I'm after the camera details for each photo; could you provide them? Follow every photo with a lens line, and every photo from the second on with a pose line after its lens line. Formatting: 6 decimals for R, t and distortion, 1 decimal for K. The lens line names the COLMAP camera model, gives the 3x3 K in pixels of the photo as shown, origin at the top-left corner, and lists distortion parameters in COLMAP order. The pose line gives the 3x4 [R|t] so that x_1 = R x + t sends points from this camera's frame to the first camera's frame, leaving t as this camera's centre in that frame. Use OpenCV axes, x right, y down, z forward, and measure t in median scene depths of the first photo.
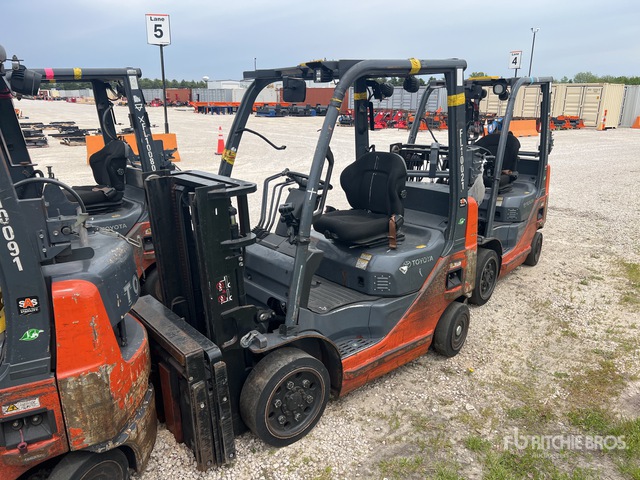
lens RADIAL K [[482.4, 0, 323.5], [0, 482.4, 244.3], [0, 0, 1]] dist [0.056555, -0.027289]
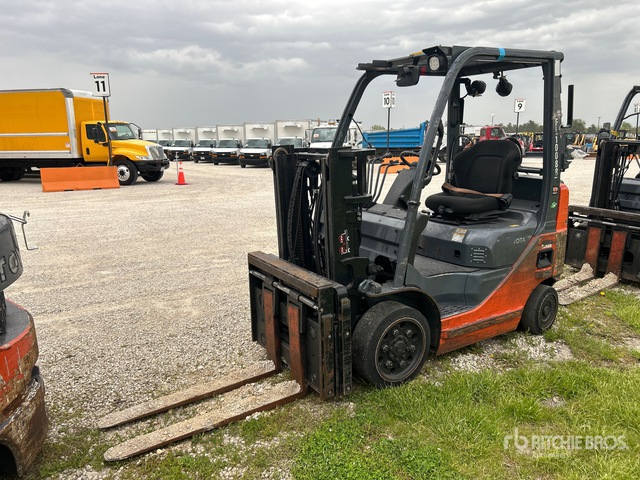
lens RADIAL K [[482.4, 0, 320.2], [0, 482.4, 239.0], [0, 0, 1]] dist [0.056555, -0.027289]
pose [[0.993398, 0.039942, -0.107537, -0.116188], [-0.046486, 0.997173, -0.059043, 0.130274], [0.104875, 0.063652, 0.992446, -0.112877]]
